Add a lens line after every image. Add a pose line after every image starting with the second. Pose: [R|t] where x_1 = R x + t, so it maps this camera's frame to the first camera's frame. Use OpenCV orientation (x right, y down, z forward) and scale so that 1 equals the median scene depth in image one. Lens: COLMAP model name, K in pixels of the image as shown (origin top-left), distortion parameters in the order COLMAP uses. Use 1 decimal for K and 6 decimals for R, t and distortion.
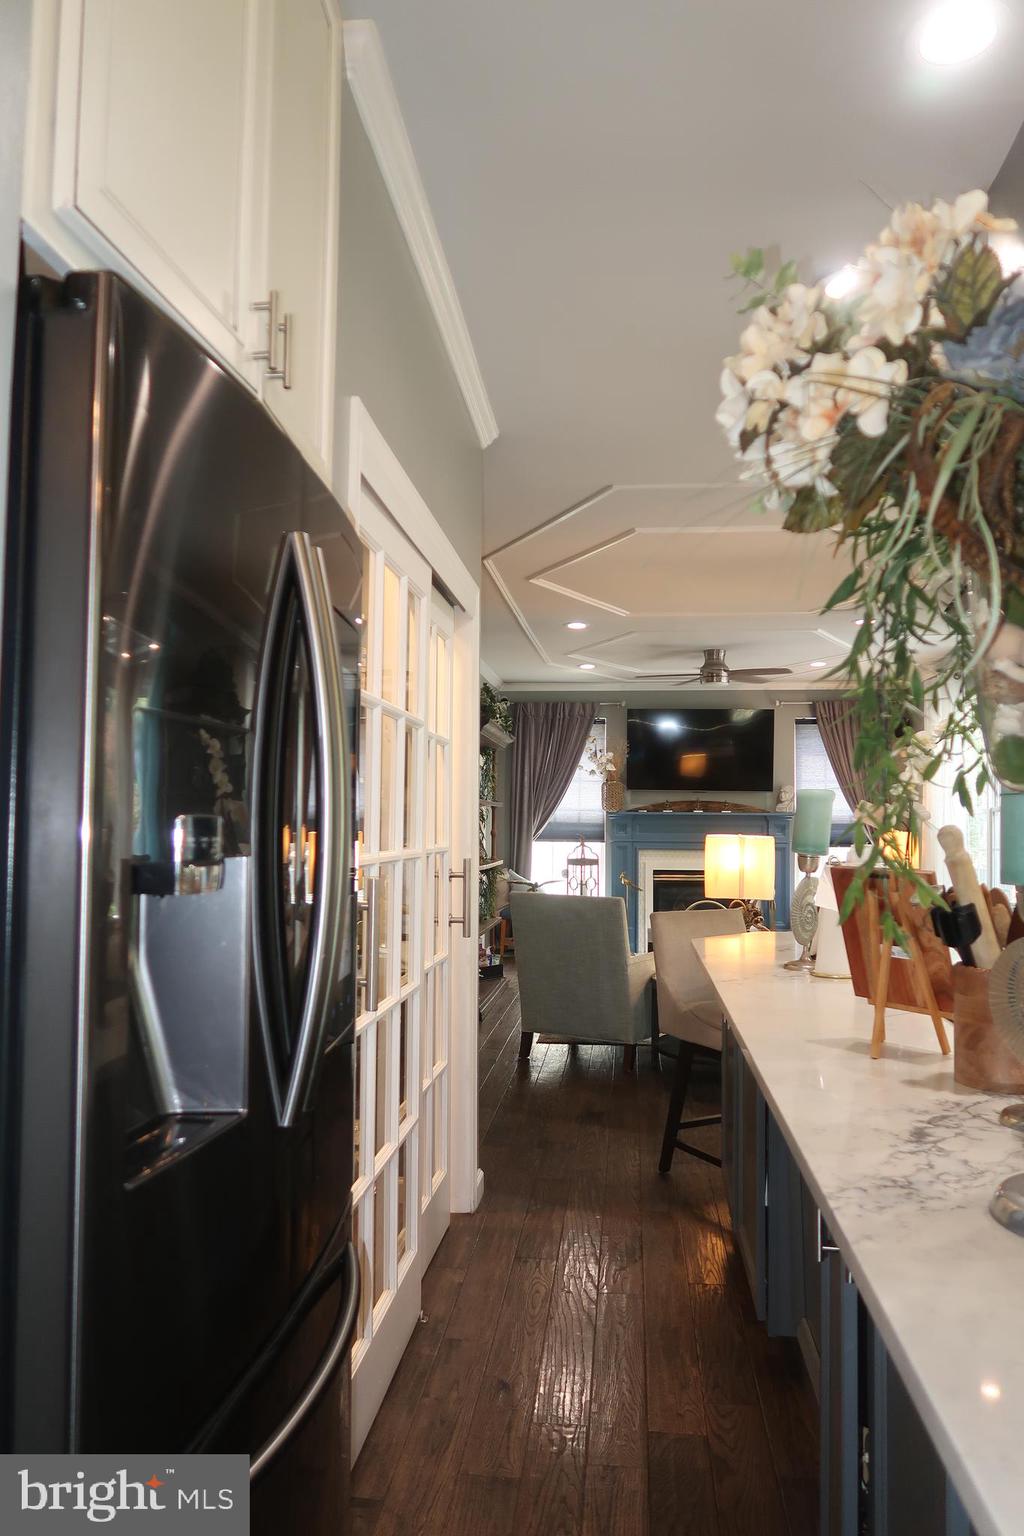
lens RADIAL K [[1058.6, 0, 512.0], [0, 1058.6, 768.0], [0, 0, 1]] dist [-0.022684, 0.006793]
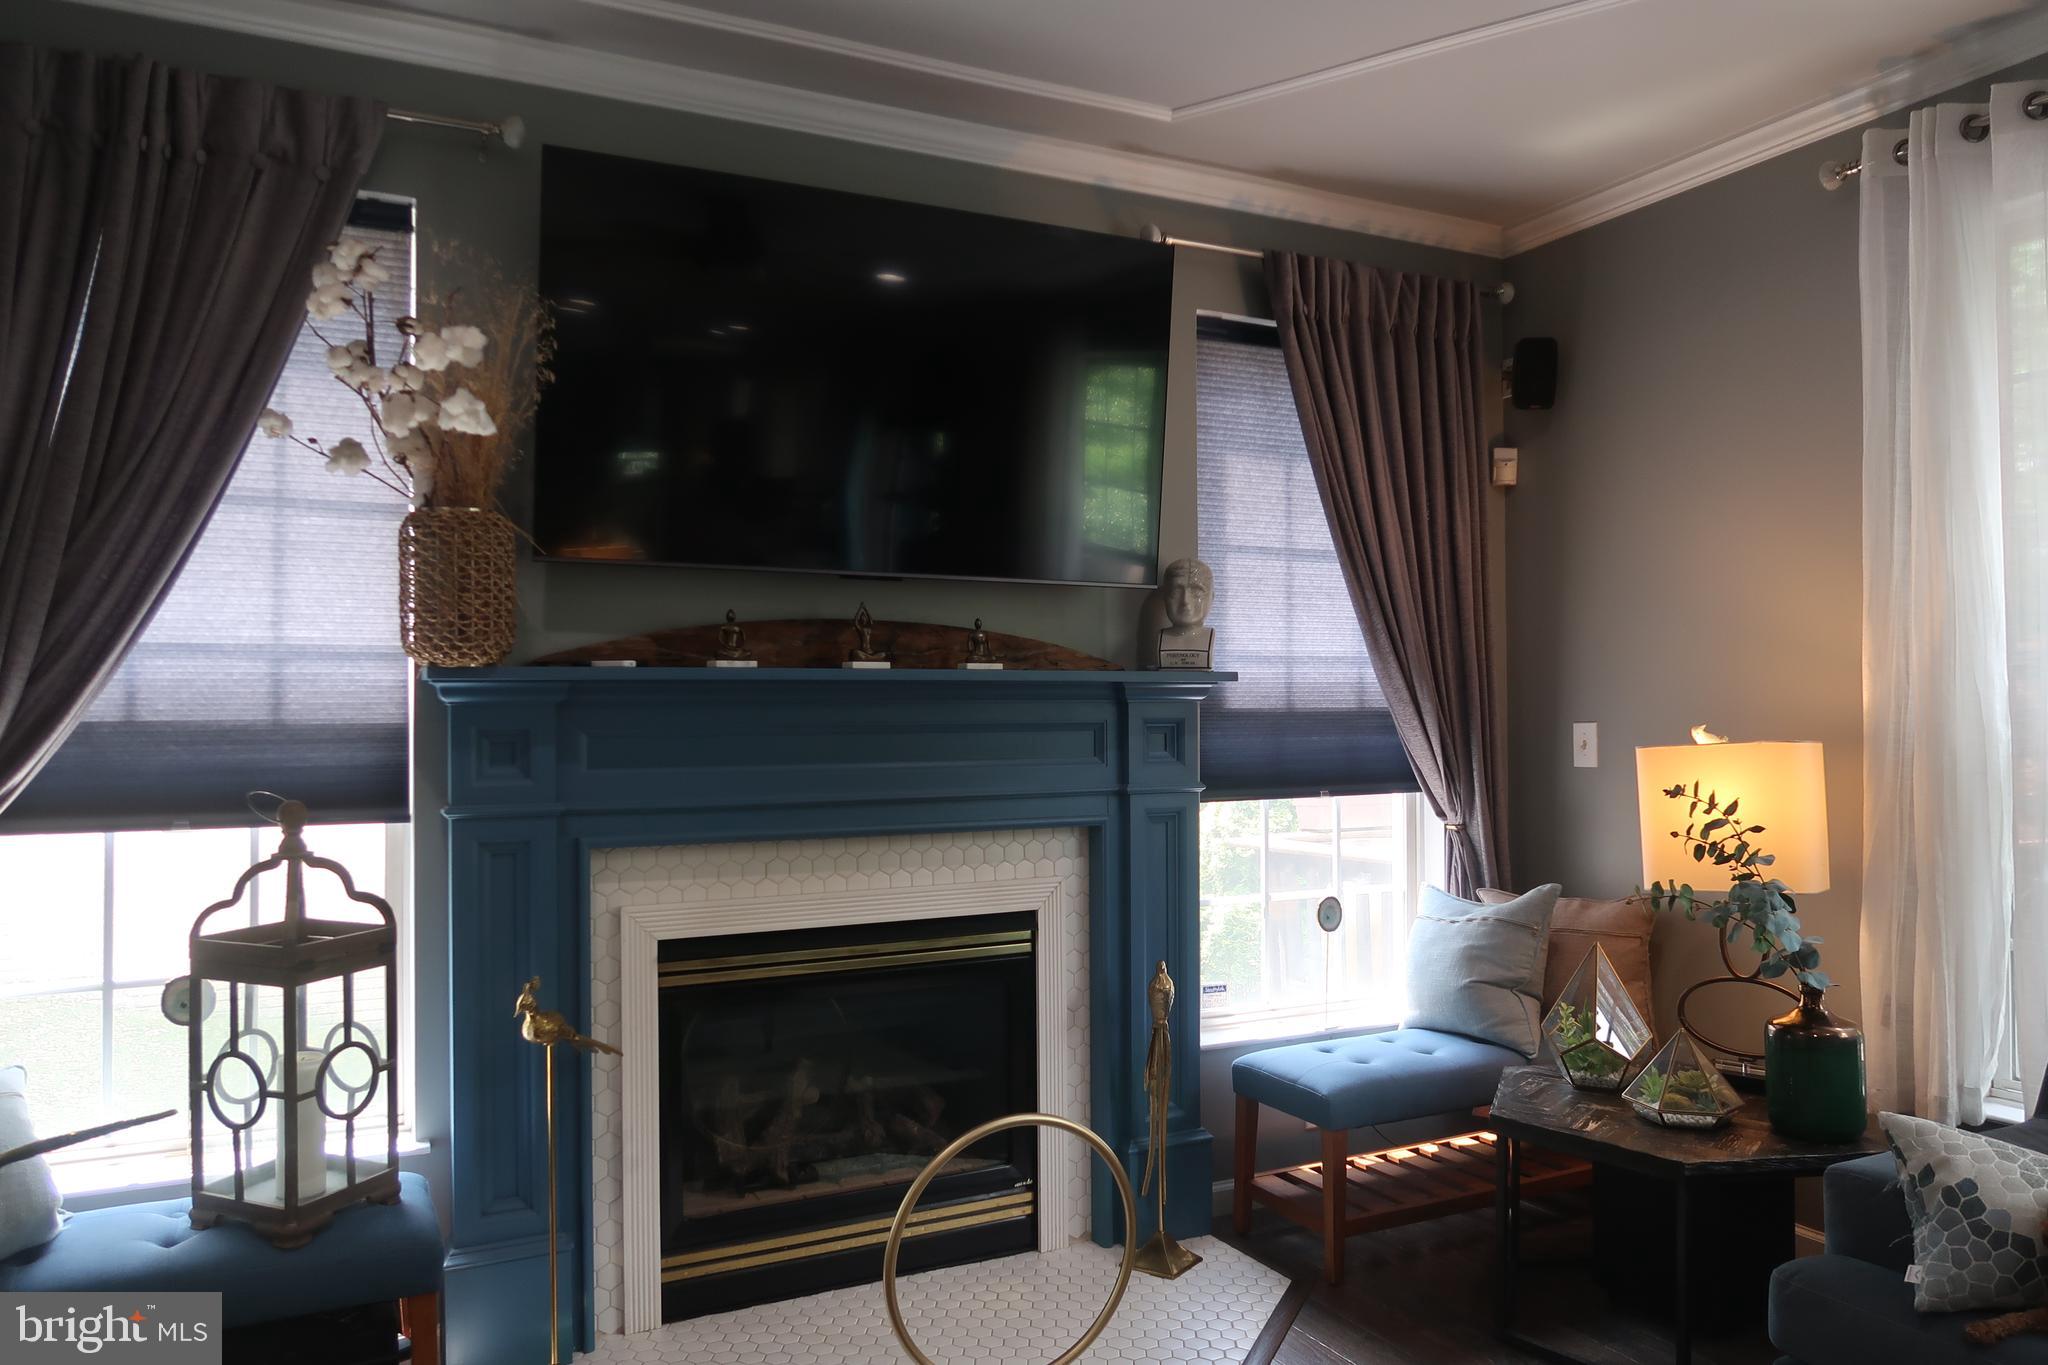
lens RADIAL K [[1419.5, 0, 1023.1], [0, 1419.5, 685.6], [0, 0, 1]] dist [-0.022470, -0.000006]
pose [[0.842867, -0.004459, 0.538104, 0.042310], [-0.010052, 0.999661, 0.024029, 0.037576], [-0.538028, -0.025662, 0.842536, 0.723819]]
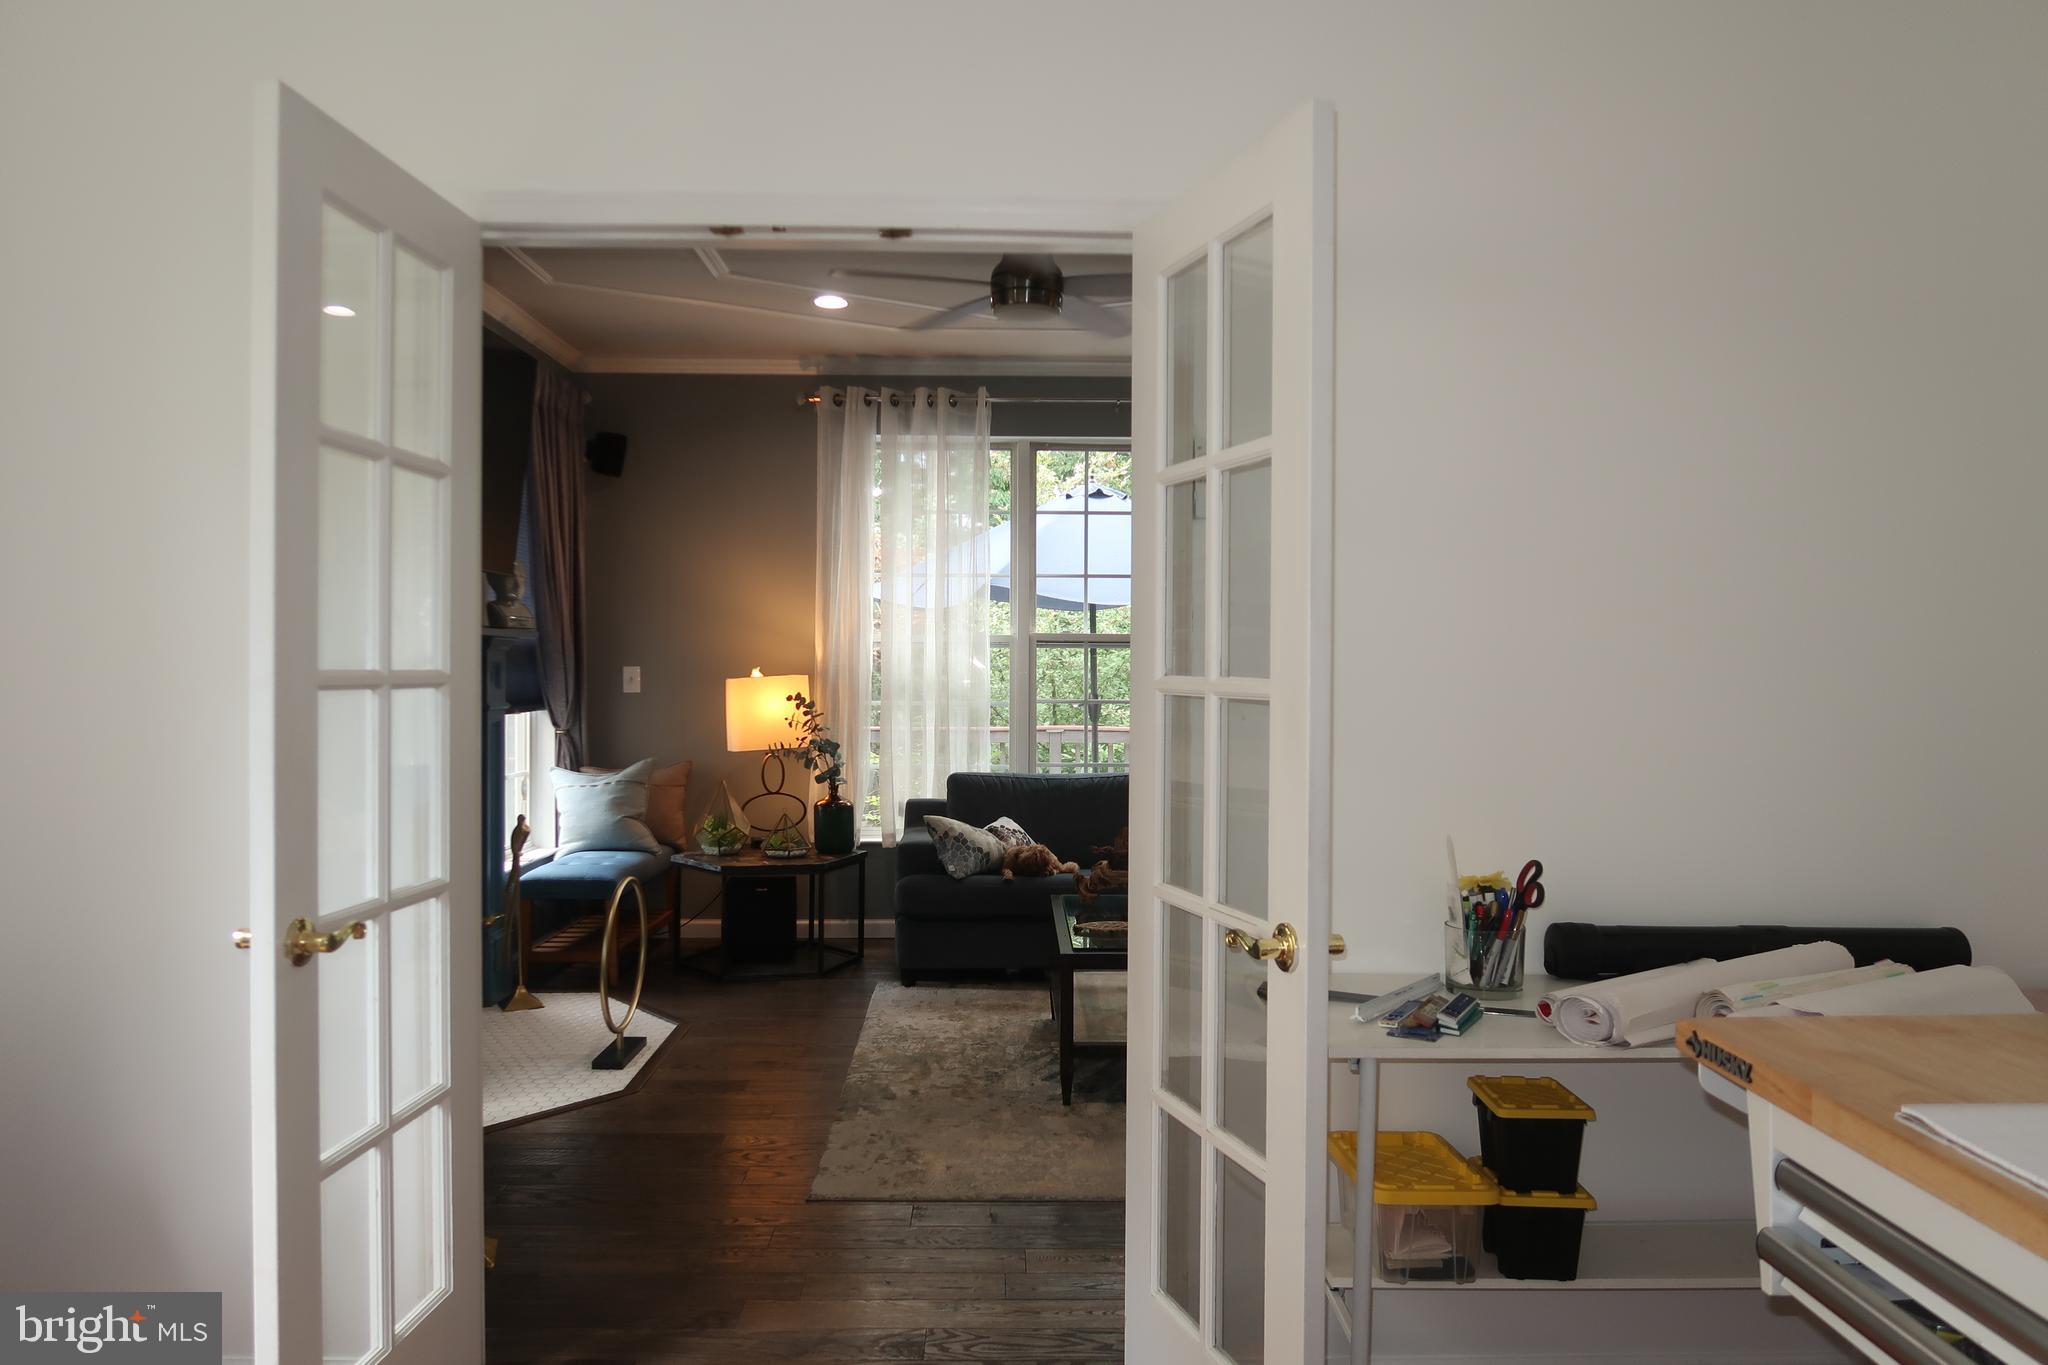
lens RADIAL K [[1411.5, 0, 1014.3], [0, 1411.5, 681.1], [0, 0, 1]] dist [-0.022684, 0.006793]
pose [[-0.120282, -0.016620, 0.992601, -0.269589], [-0.049303, 0.998726, 0.010748, 0.045885], [-0.991515, -0.047645, -0.120948, 0.861430]]
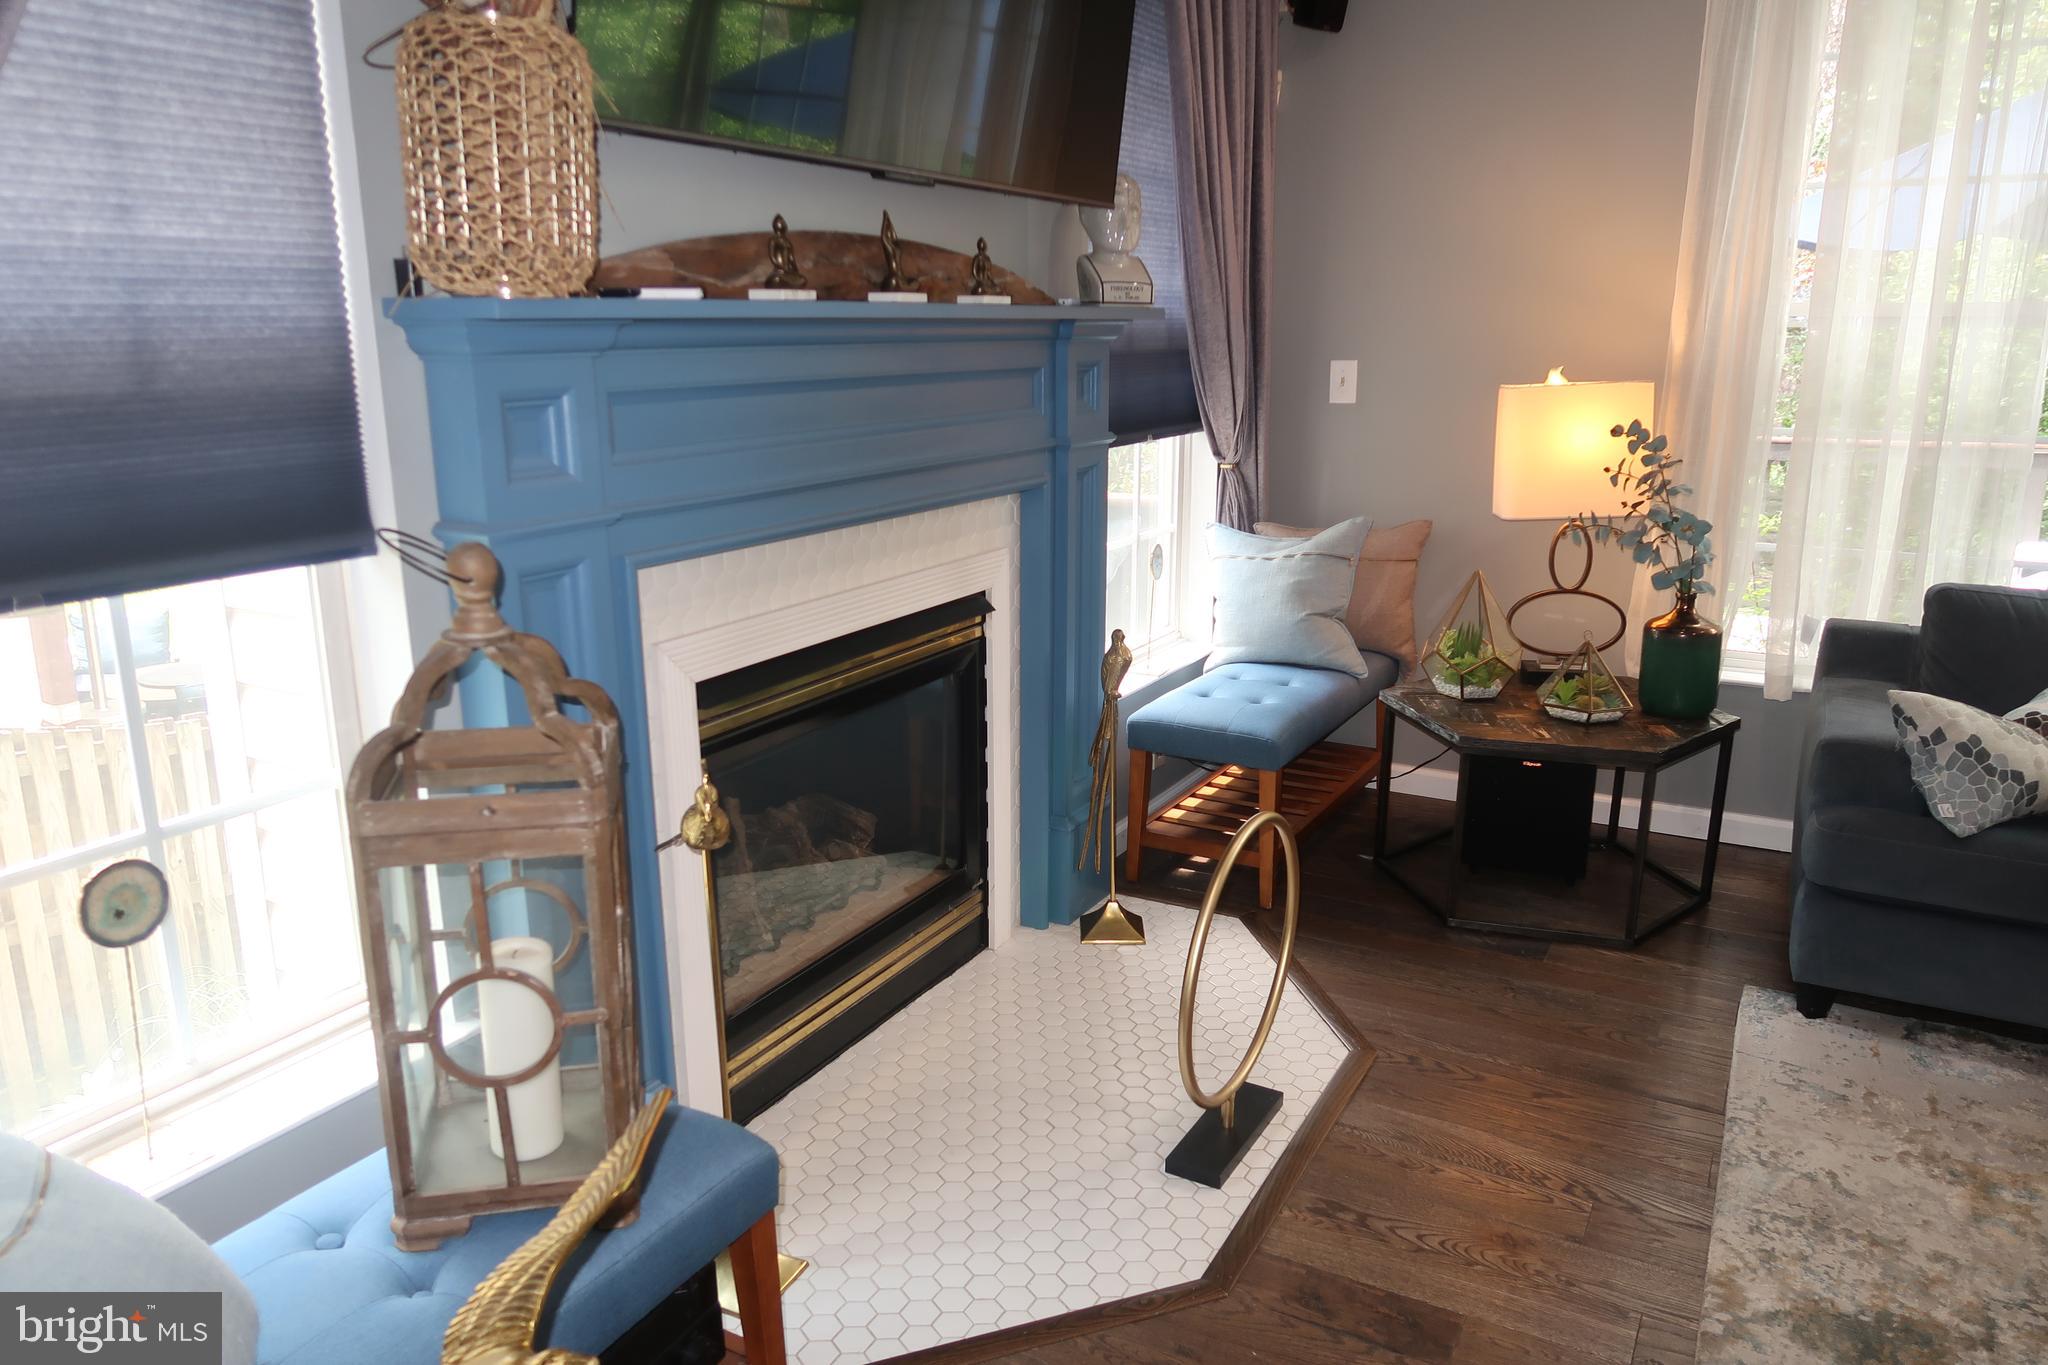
lens RADIAL K [[1411.5, 0, 1014.3], [0, 1411.5, 681.1], [0, 0, 1]] dist [-0.022684, 0.006793]
pose [[0.402005, -0.233803, 0.885284, -0.031719], [-0.034145, 0.962350, 0.269661, 0.038348], [-0.915001, -0.138633, 0.378886, 0.878381]]
